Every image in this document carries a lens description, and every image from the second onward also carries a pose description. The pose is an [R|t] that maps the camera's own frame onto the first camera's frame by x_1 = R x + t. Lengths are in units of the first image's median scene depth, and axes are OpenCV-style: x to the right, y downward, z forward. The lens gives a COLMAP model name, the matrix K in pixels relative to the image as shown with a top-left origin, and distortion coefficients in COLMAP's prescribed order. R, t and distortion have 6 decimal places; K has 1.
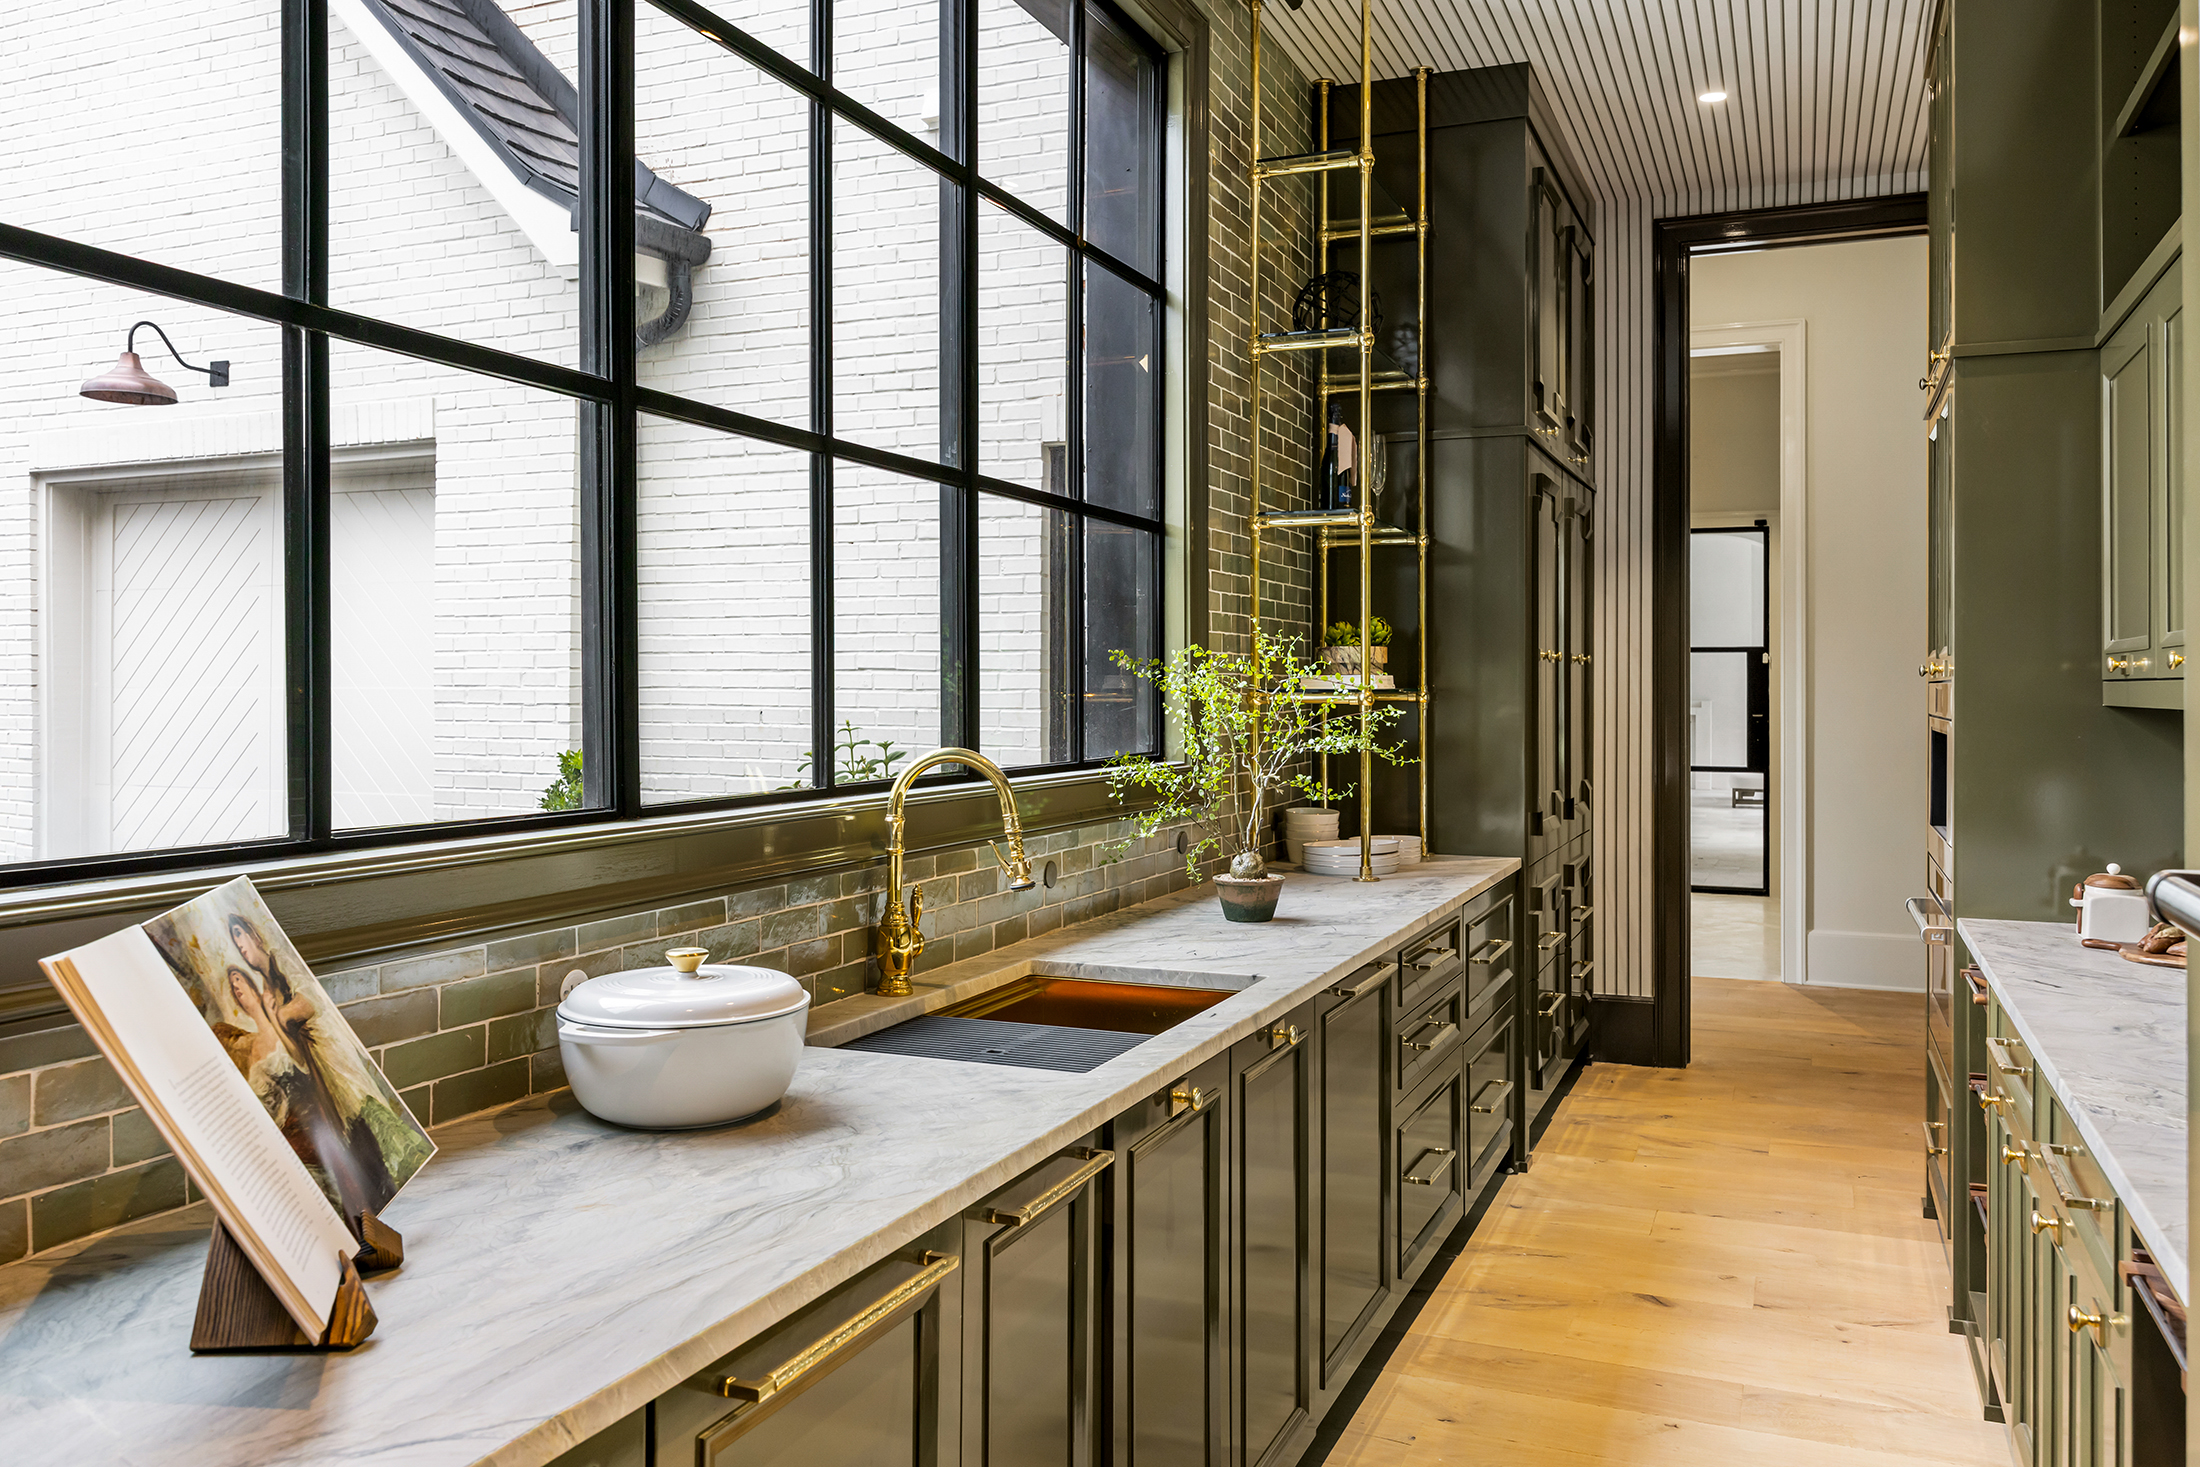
lens RADIAL K [[1669.8, 0, 1108.0], [0, 1669.8, 721.3], [0, 0, 1]] dist [-0.002361, 0.010812]
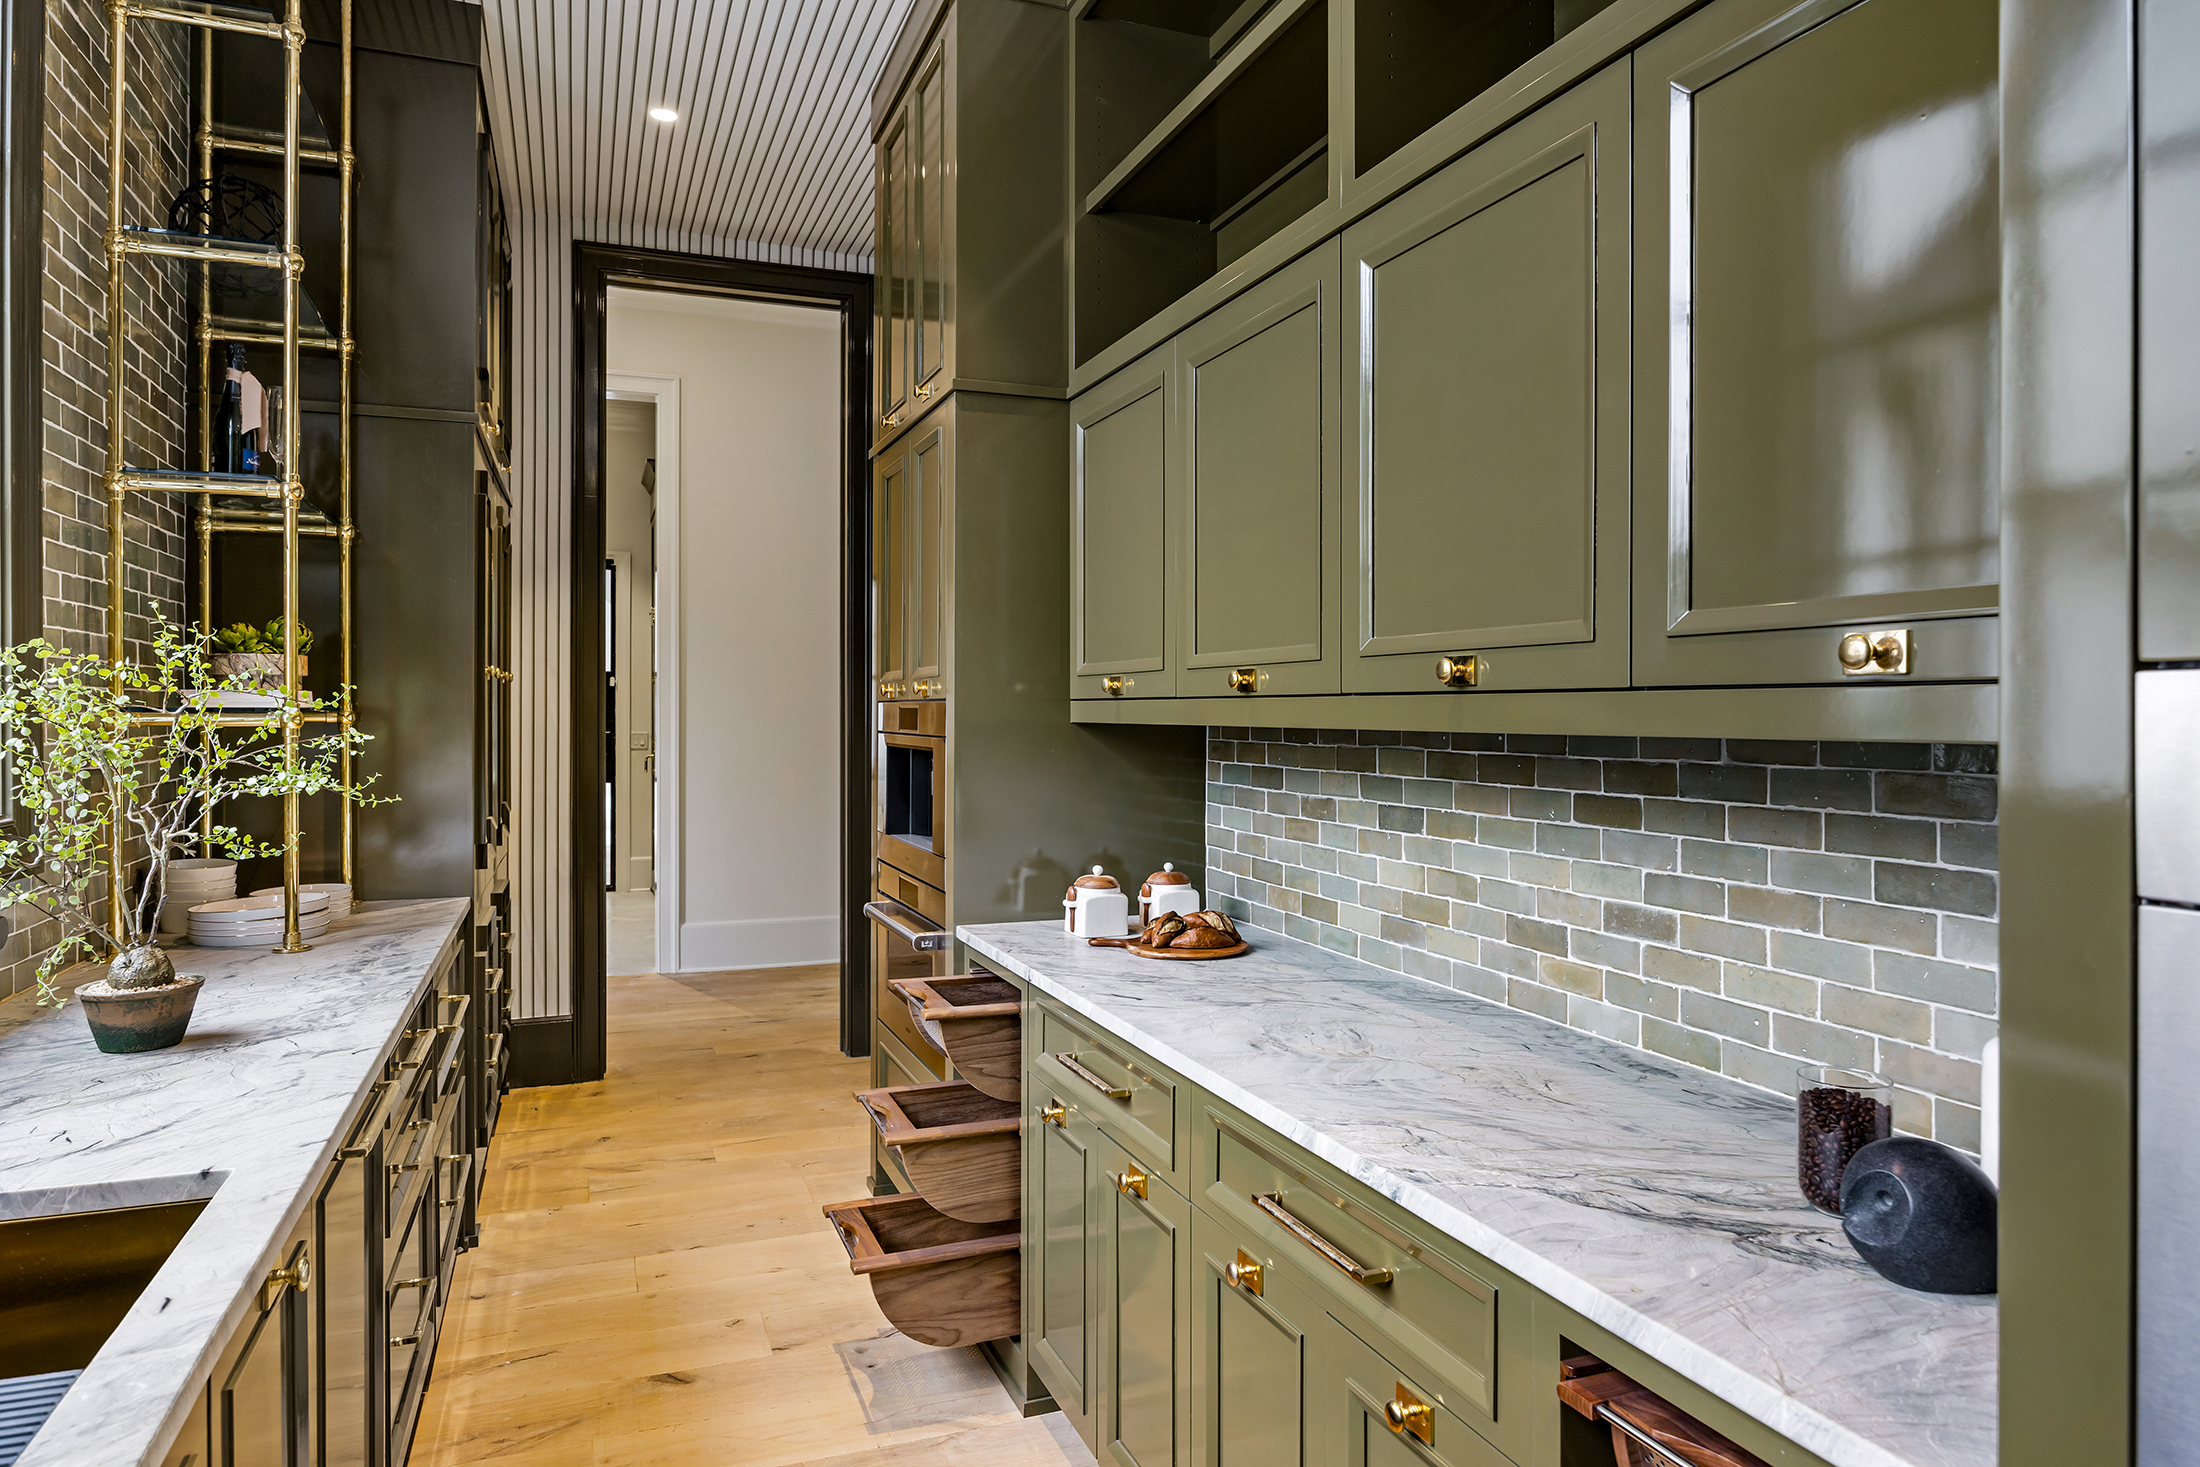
lens RADIAL K [[1327.2, 0, 1086.8], [0, 1327.2, 715.1], [0, 0, 1]] dist [-0.012637, -0.002140]
pose [[0.713533, -0.003428, 0.700613, -0.013009], [0.013886, 0.999861, -0.009250, -0.004657], [-0.700484, 0.016329, 0.713482, 0.280428]]
